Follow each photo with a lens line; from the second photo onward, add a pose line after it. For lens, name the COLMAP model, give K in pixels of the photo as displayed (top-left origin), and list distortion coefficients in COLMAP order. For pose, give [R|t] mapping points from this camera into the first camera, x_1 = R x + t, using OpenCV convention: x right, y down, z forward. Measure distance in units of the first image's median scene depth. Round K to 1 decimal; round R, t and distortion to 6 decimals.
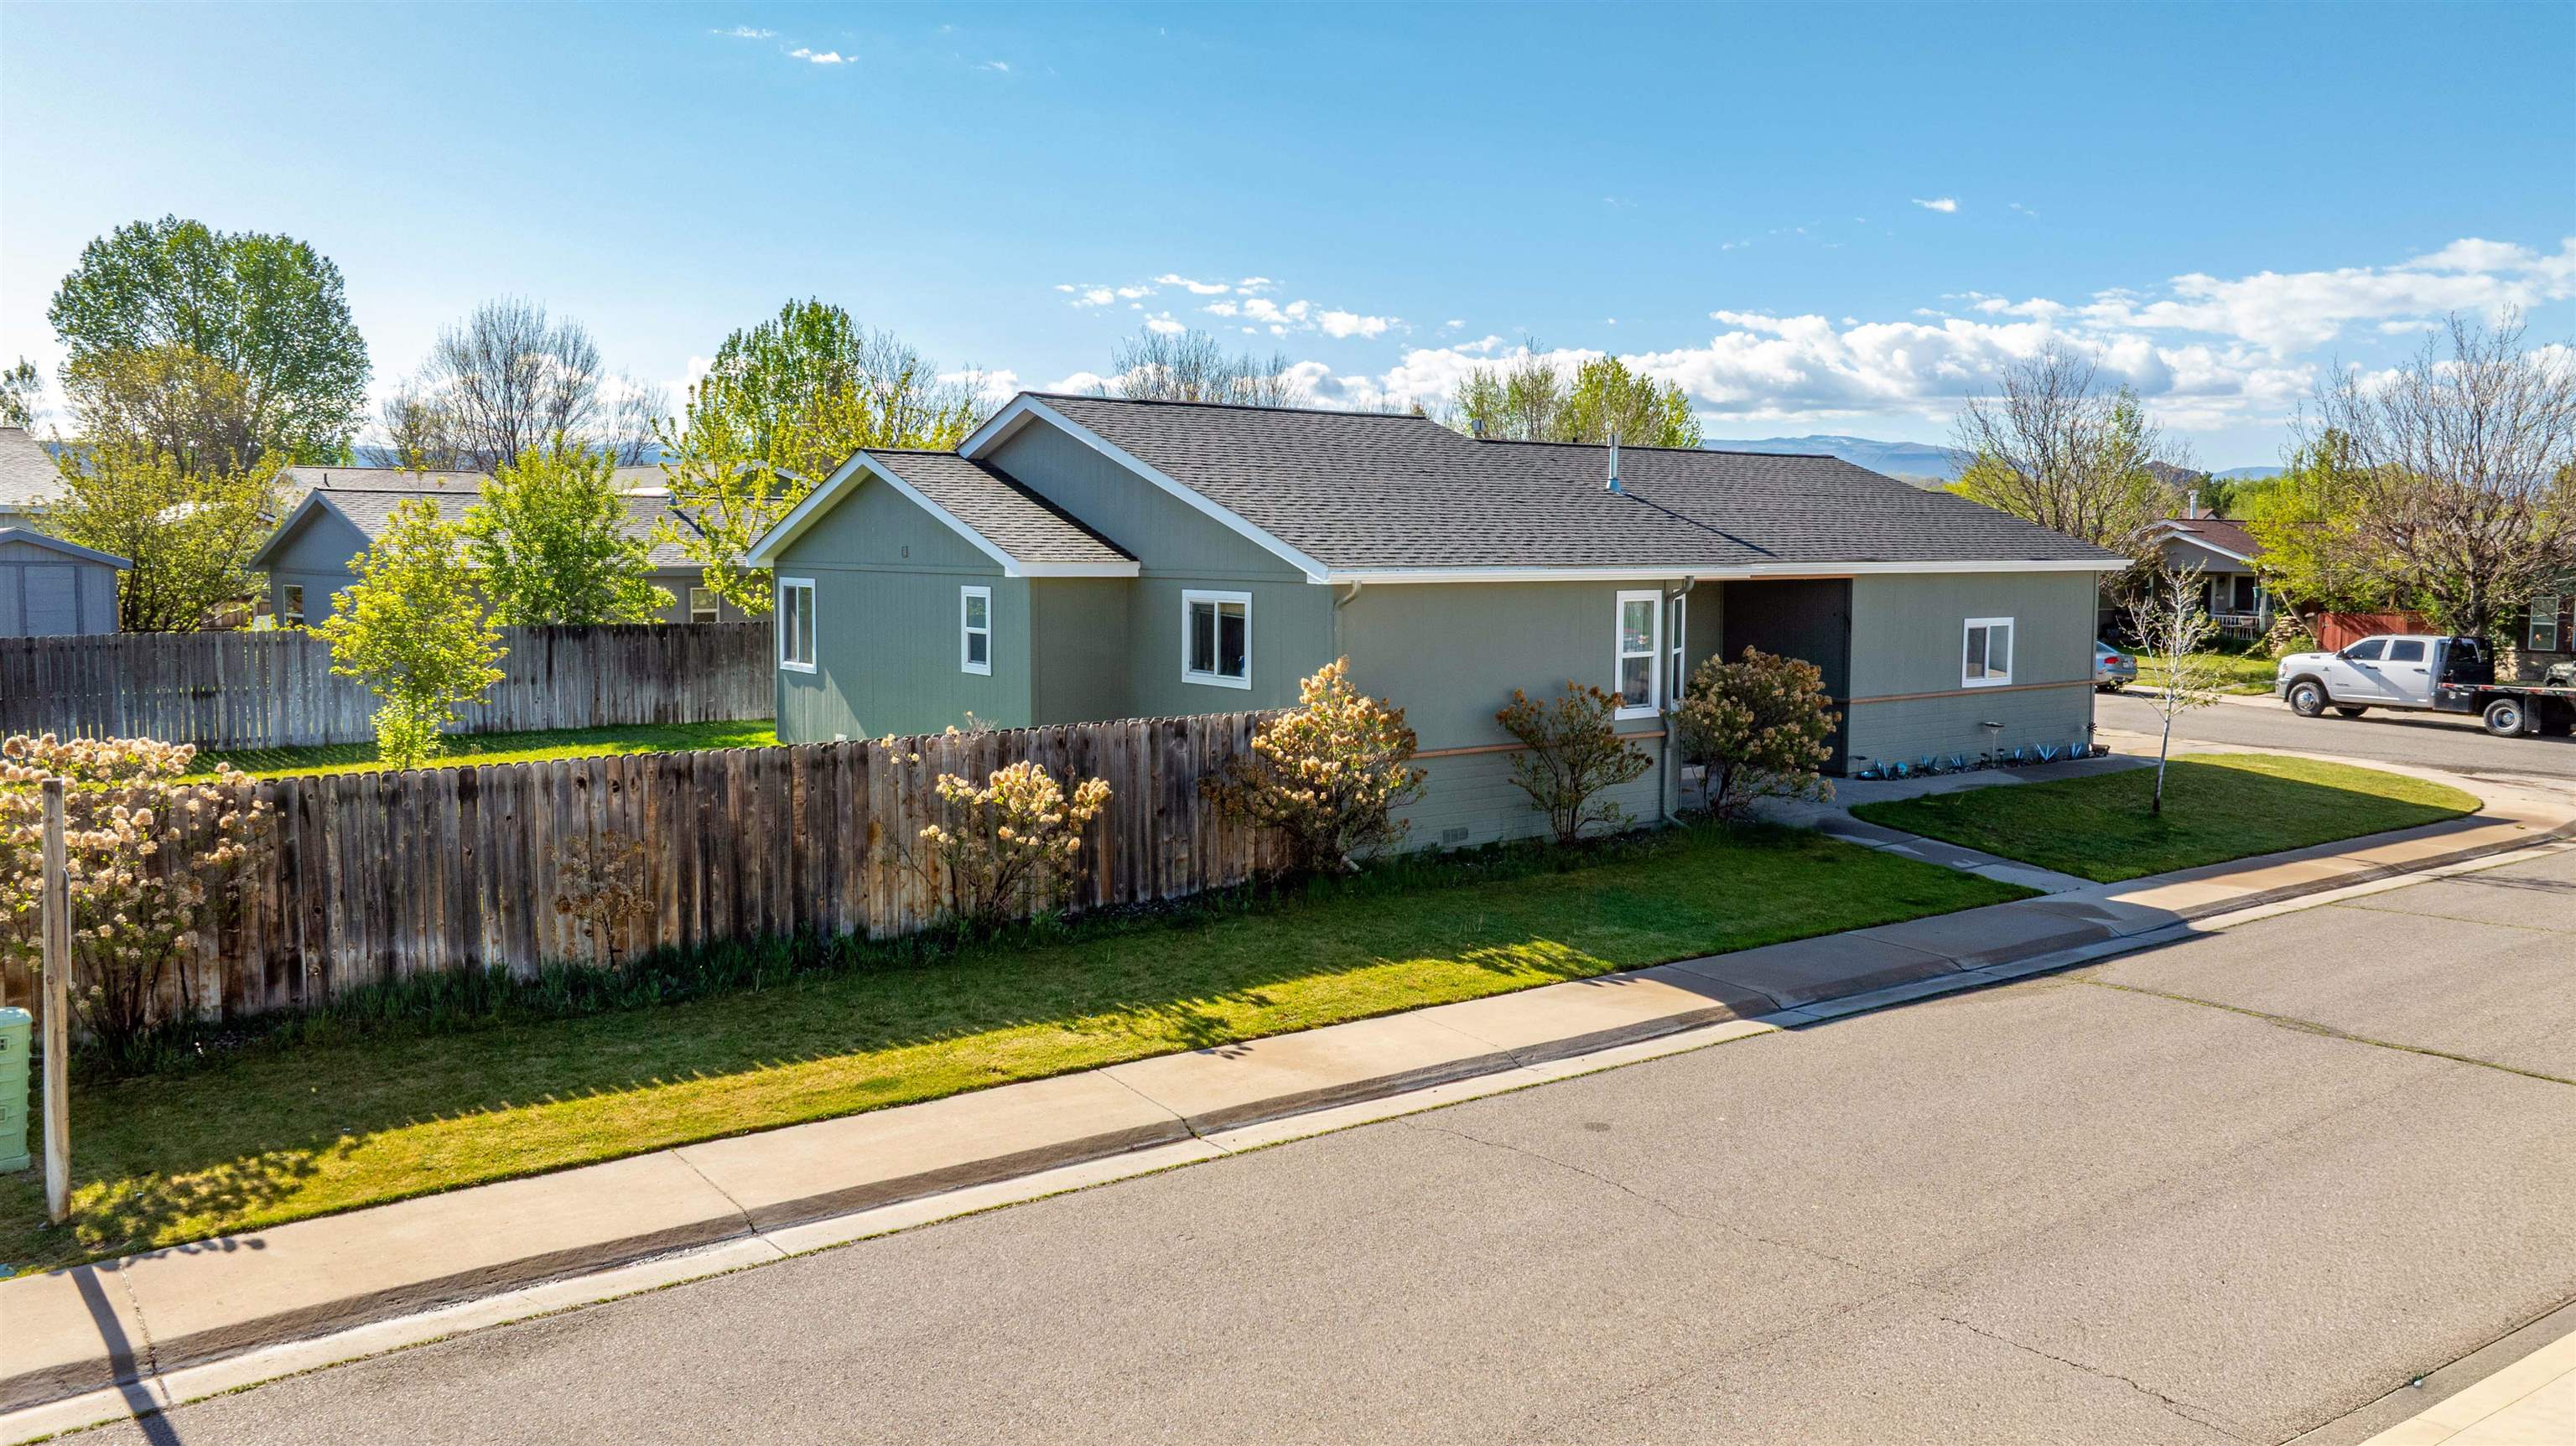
lens RADIAL K [[1803.0, 0, 1288.0], [0, 1803.0, 723.0], [0, 0, 1]] dist [-0.000527, 0.000586]
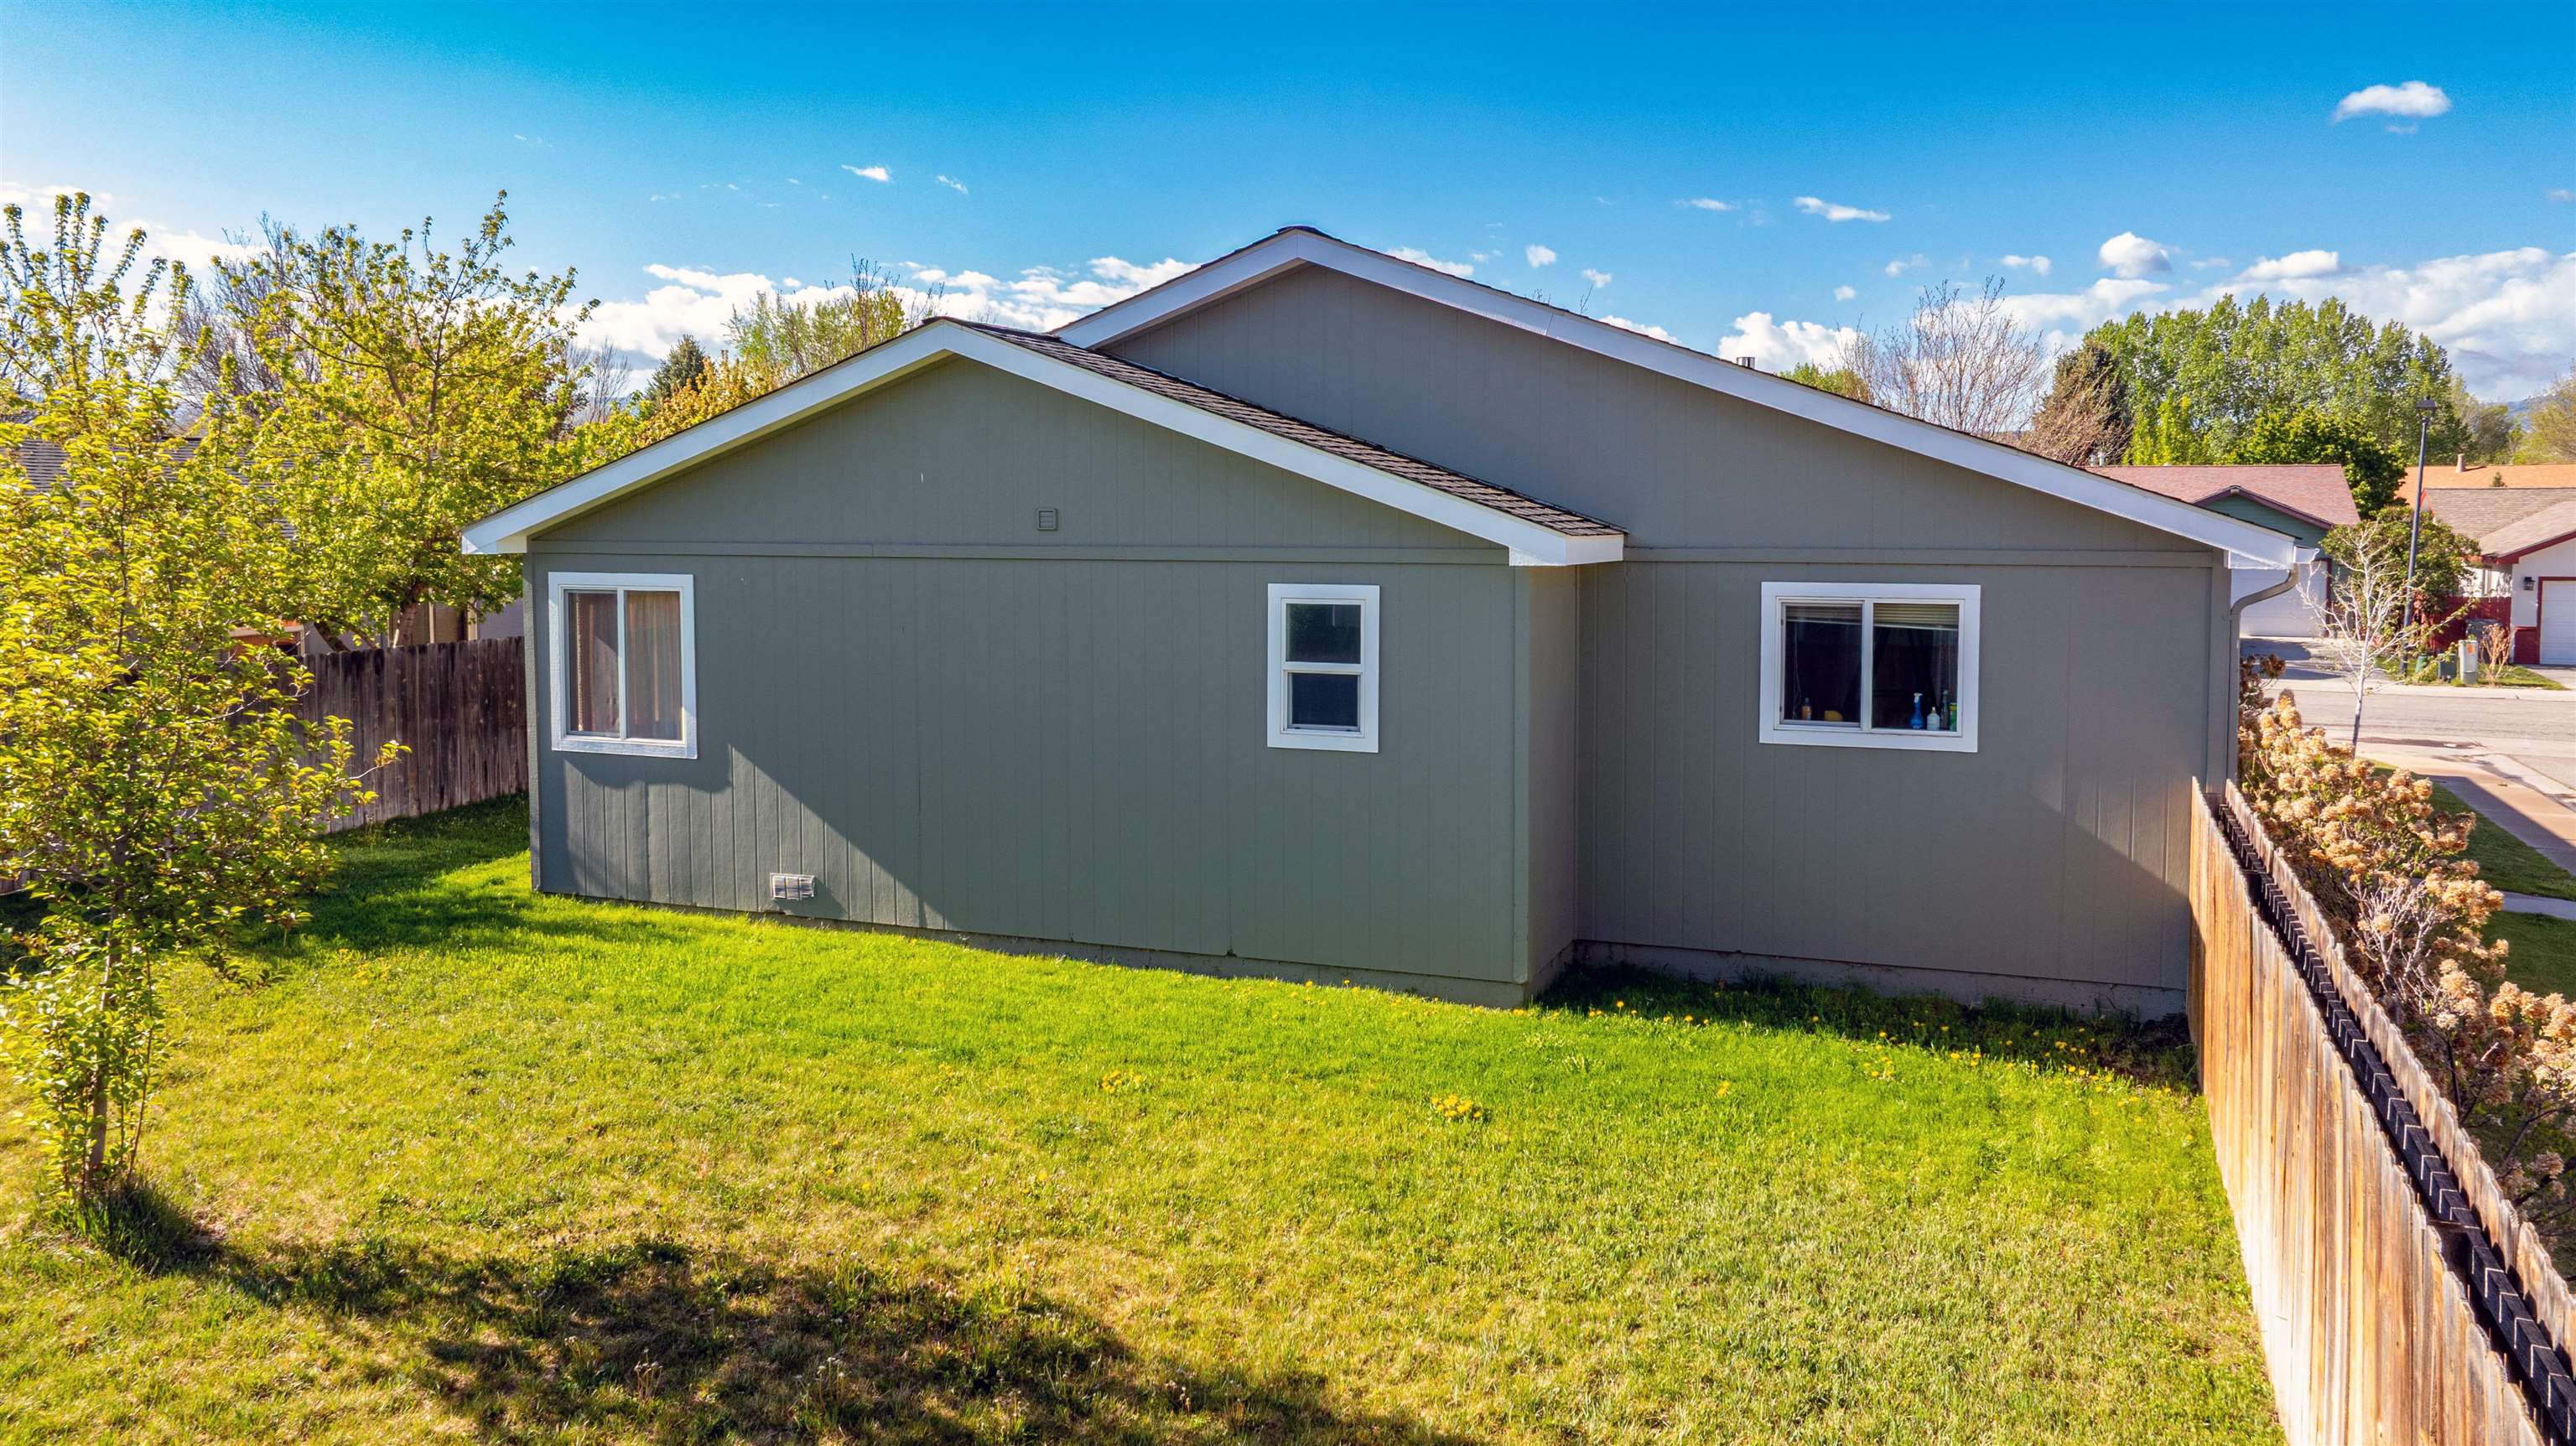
lens RADIAL K [[1803.0, 0, 1288.0], [0, 1803.0, 723.0], [0, 0, 1]] dist [-0.000527, 0.000586]
pose [[0.846989, -0.068304, 0.527204, -0.460616], [0.057004, 0.997663, 0.037675, -0.055683], [-0.528545, -0.001857, 0.848903, 0.556117]]
